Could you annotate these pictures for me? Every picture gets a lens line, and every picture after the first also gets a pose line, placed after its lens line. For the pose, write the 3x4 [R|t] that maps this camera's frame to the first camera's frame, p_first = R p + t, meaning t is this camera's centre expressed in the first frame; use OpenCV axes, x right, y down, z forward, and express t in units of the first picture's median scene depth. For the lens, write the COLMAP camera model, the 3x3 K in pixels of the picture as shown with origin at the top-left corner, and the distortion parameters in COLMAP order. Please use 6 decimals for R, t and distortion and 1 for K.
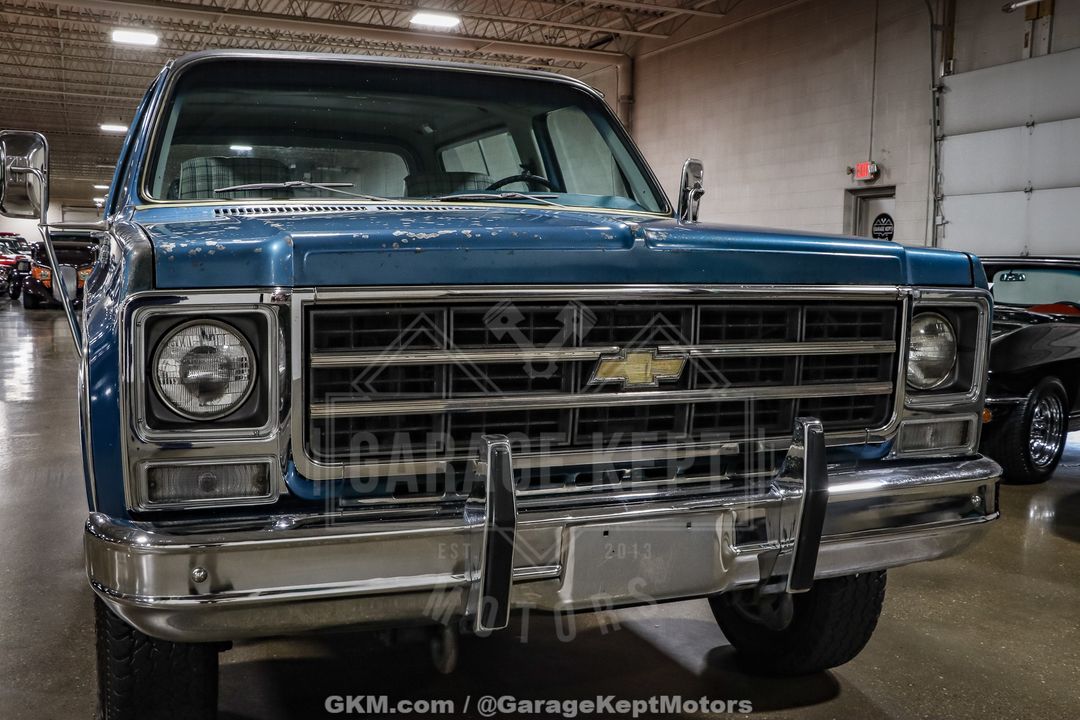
lens RADIAL K [[1078.1, 0, 552.0], [0, 1078.1, 365.8], [0, 0, 1]] dist [0.026612, 0.000000]
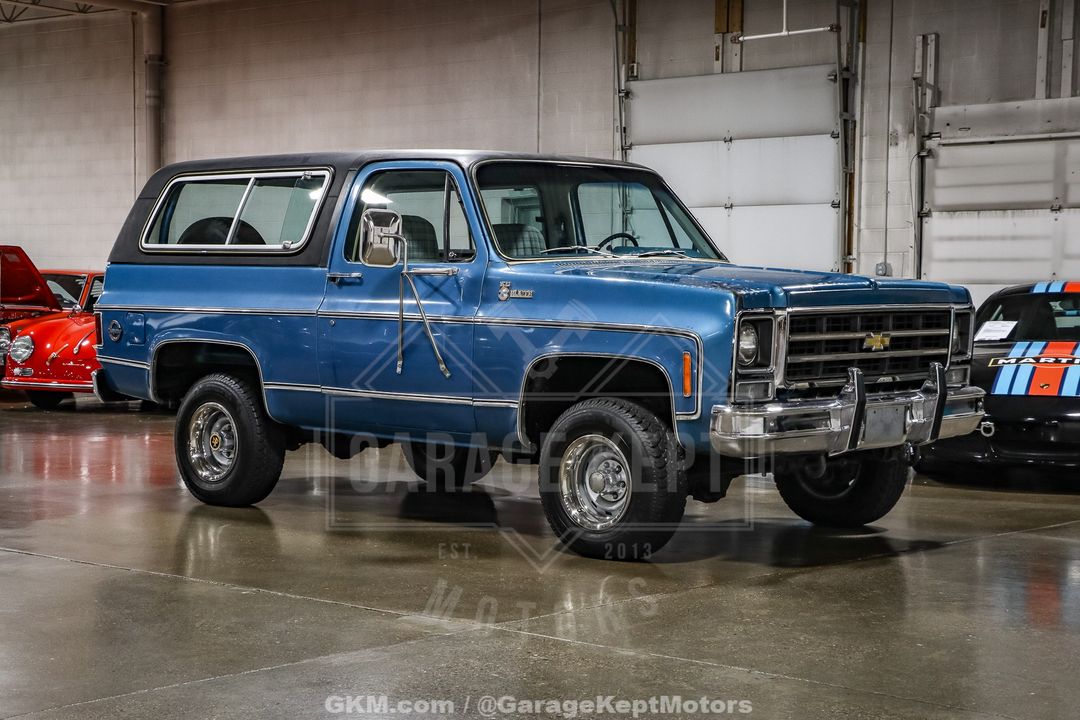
lens RADIAL K [[1733.0, 0, 535.5], [0, 1733.0, 362.3], [0, 0, 1]] dist [0.167519, 0.000000]
pose [[0.914950, -0.031168, 0.402362, -0.321792], [0.049312, 0.998177, -0.034812, 0.021687], [-0.400543, 0.051693, 0.914819, -0.323507]]
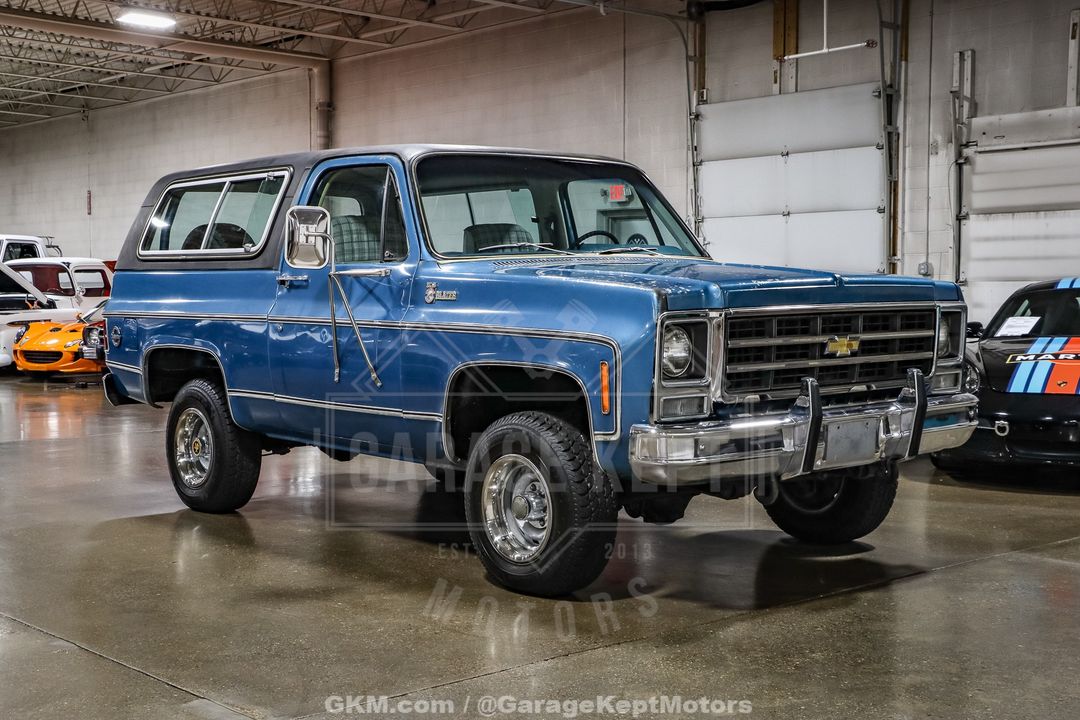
lens RADIAL K [[1344.4, 0, 542.6], [0, 1344.4, 365.1], [0, 0, 1]] dist [0.059167, 0.000000]
pose [[0.952449, -0.041849, 0.301809, -0.186755], [0.052711, 0.998219, -0.027933, 0.012198], [-0.300103, 0.042514, 0.952959, -0.186416]]
